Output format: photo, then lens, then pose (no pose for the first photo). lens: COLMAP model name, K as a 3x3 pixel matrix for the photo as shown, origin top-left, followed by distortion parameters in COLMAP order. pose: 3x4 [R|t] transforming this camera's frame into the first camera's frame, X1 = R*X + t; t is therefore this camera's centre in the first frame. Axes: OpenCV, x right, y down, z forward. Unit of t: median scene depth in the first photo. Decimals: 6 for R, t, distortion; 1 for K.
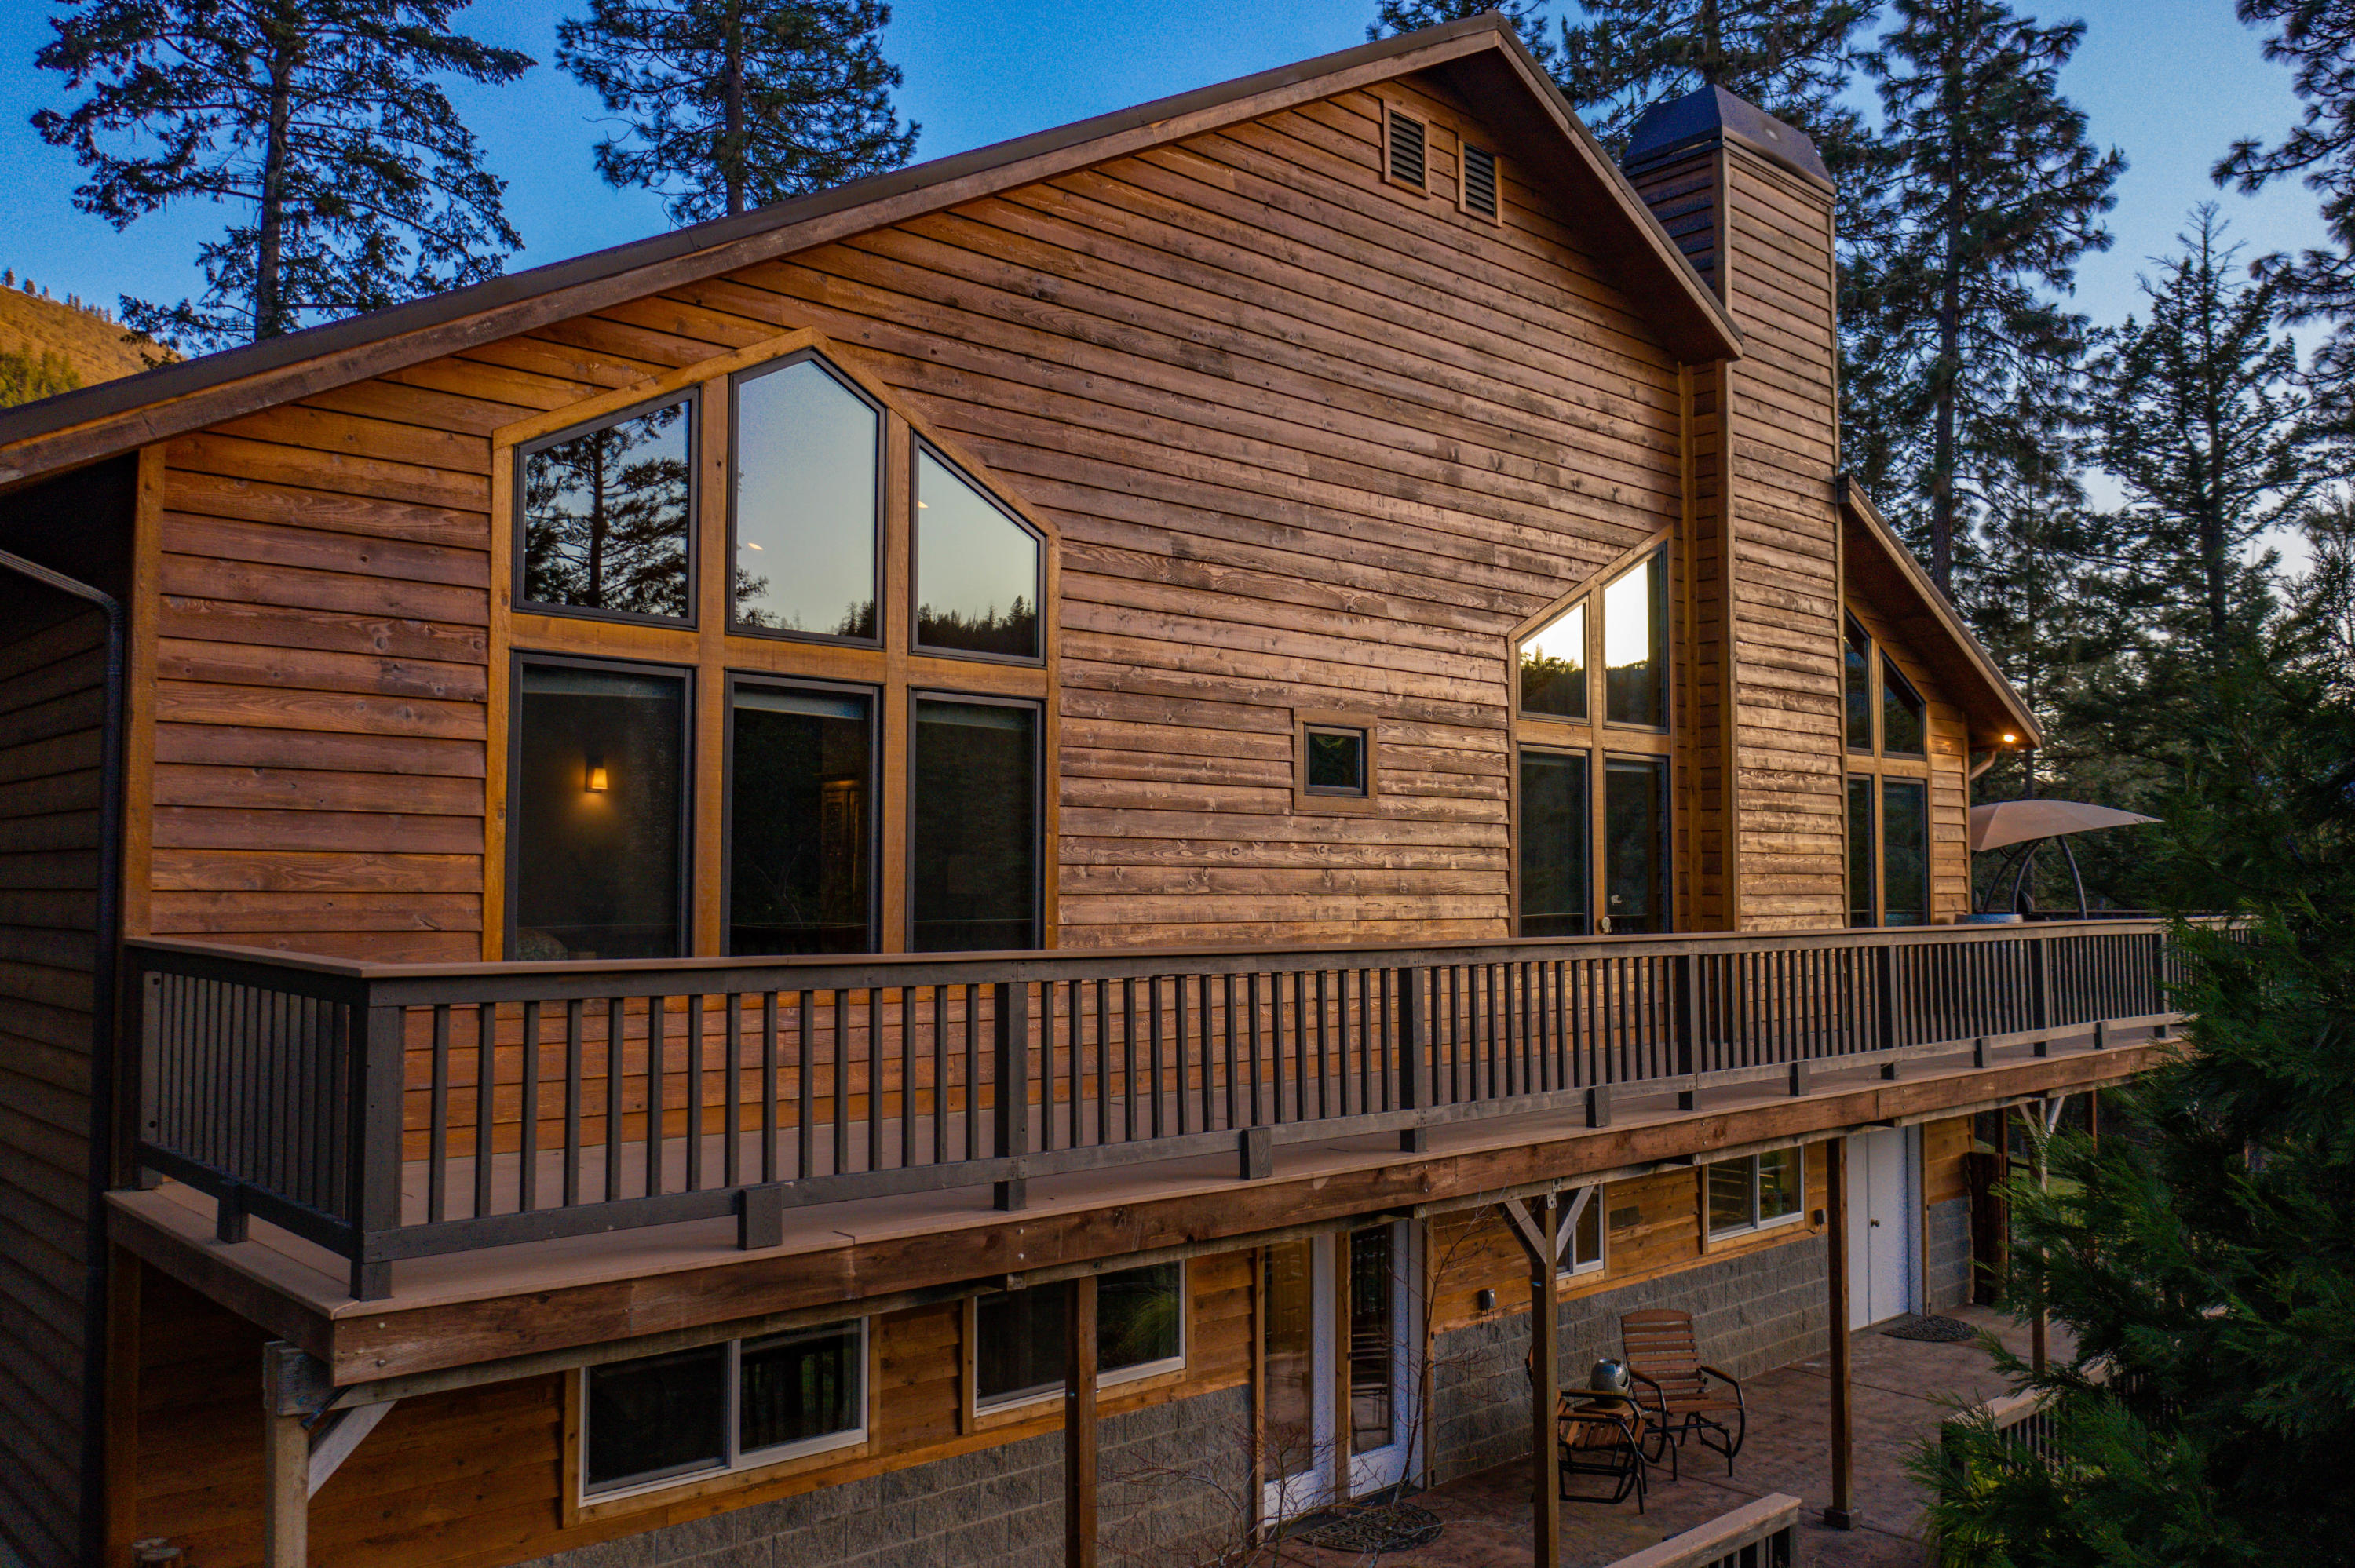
lens RADIAL K [[1864.3, 0, 1177.0], [0, 1864.3, 795.6], [0, 0, 1]] dist [-0.024155, 0.001921]
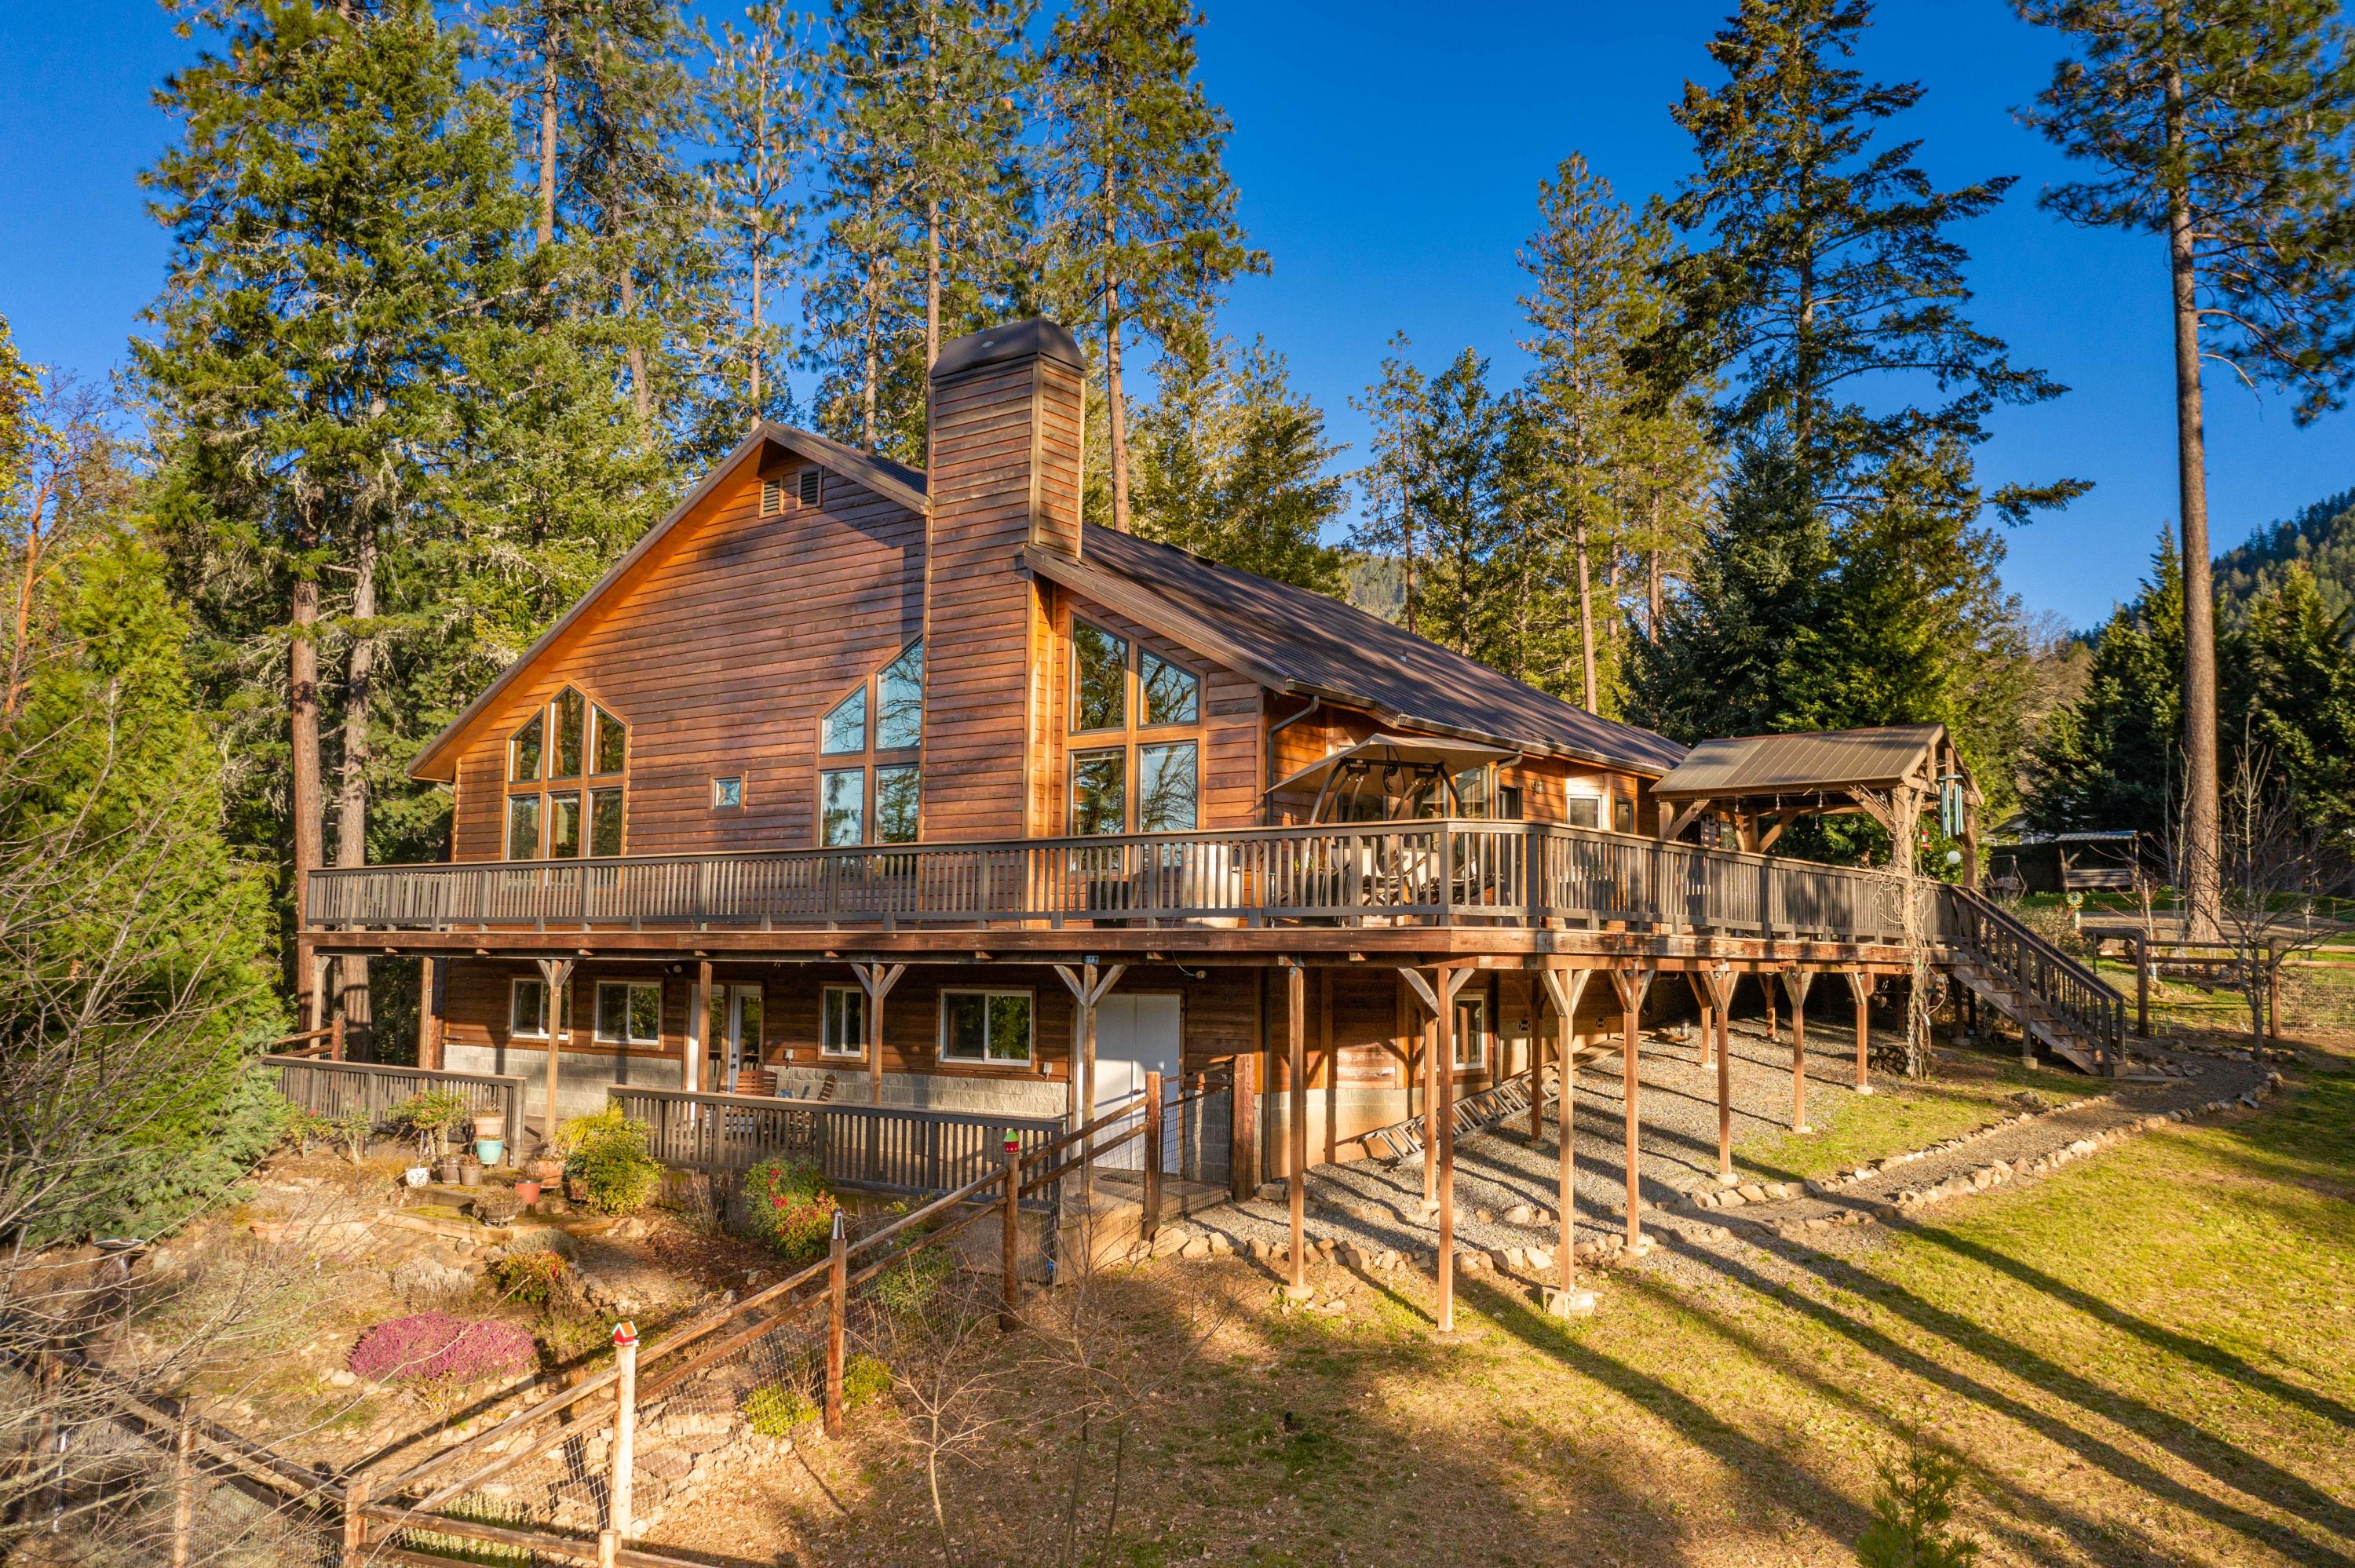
lens RADIAL K [[1864.3, 0, 1177.0], [0, 1864.3, 795.6], [0, 0, 1]] dist [-0.024155, 0.001921]
pose [[0.176252, -0.087040, -0.980489, 2.141927], [0.043665, 0.995794, -0.080549, 0.169462], [0.983376, -0.028616, 0.179311, 1.022787]]
